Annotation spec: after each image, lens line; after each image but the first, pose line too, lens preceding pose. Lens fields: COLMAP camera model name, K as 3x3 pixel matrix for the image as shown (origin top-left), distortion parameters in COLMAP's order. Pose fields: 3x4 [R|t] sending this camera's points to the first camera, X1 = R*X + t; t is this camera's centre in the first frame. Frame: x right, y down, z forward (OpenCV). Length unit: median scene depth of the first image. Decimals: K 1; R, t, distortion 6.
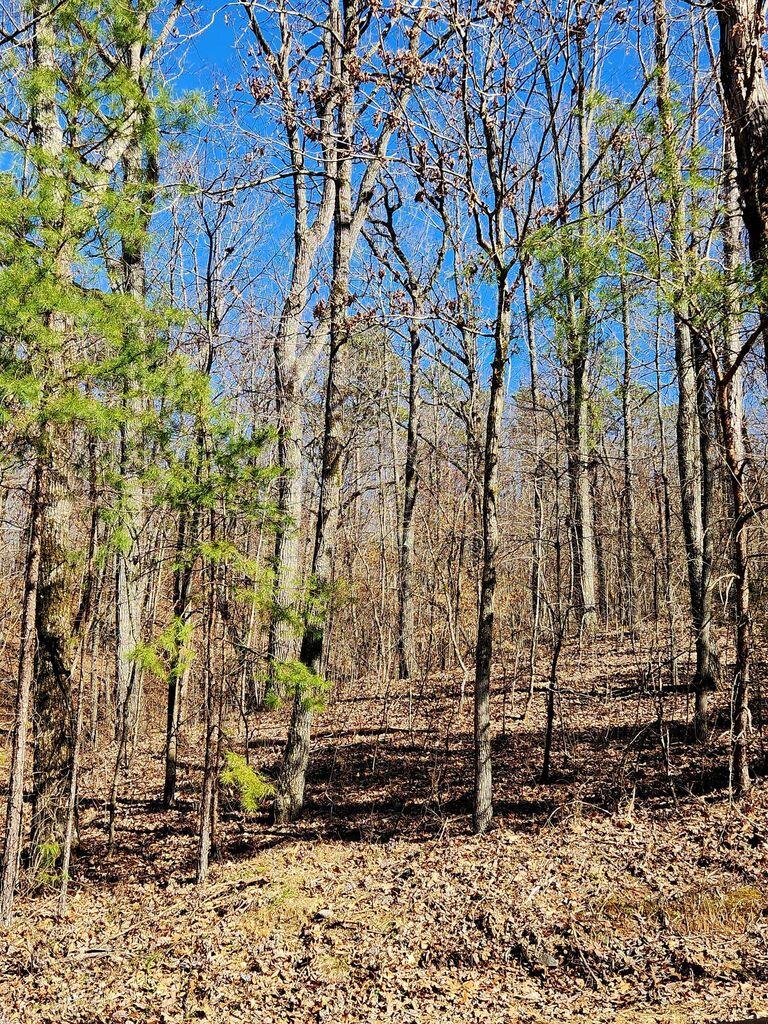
lens RADIAL K [[1014.4, 0, 383.7], [0, 1014.4, 512.5], [0, 0, 1]] dist [0.065516, 0.000000]
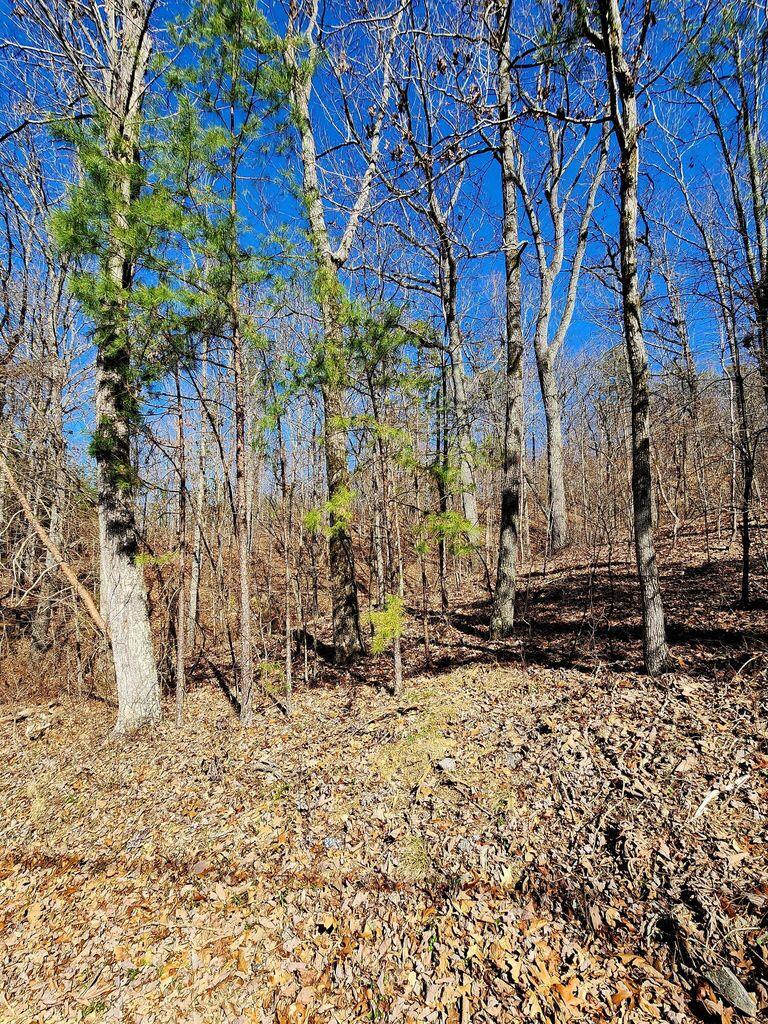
lens RADIAL K [[462.9, 0, 382.9], [0, 462.9, 517.8], [0, 0, 1]] dist [-0.004134, 0.002331]
pose [[0.859469, -0.098614, -0.501586, 0.119571], [0.150845, 0.986449, 0.064534, 0.122717], [0.488425, -0.131127, 0.862697, 0.591910]]
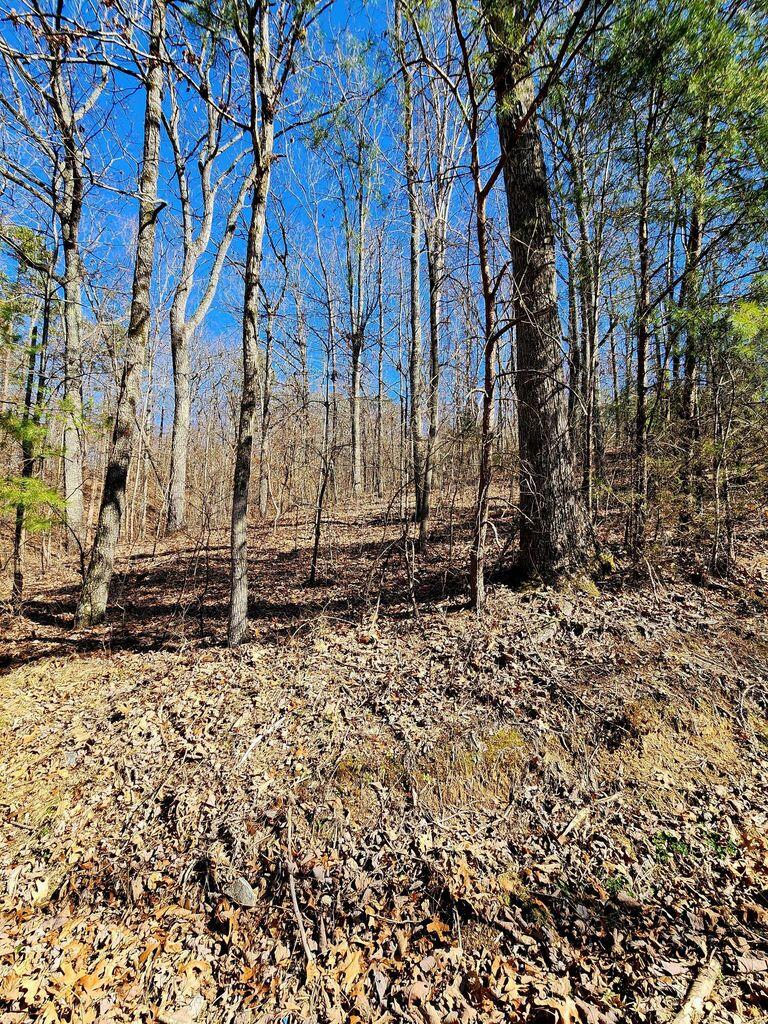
lens RADIAL K [[461.9, 0, 379.2], [0, 461.9, 518.0], [0, 0, 1]] dist [-0.002021, 0.002465]
pose [[0.971158, 0.001786, 0.238430, 0.139640], [-0.037852, 0.988446, 0.146773, 0.123196], [-0.235413, -0.151565, 0.960005, 0.588763]]
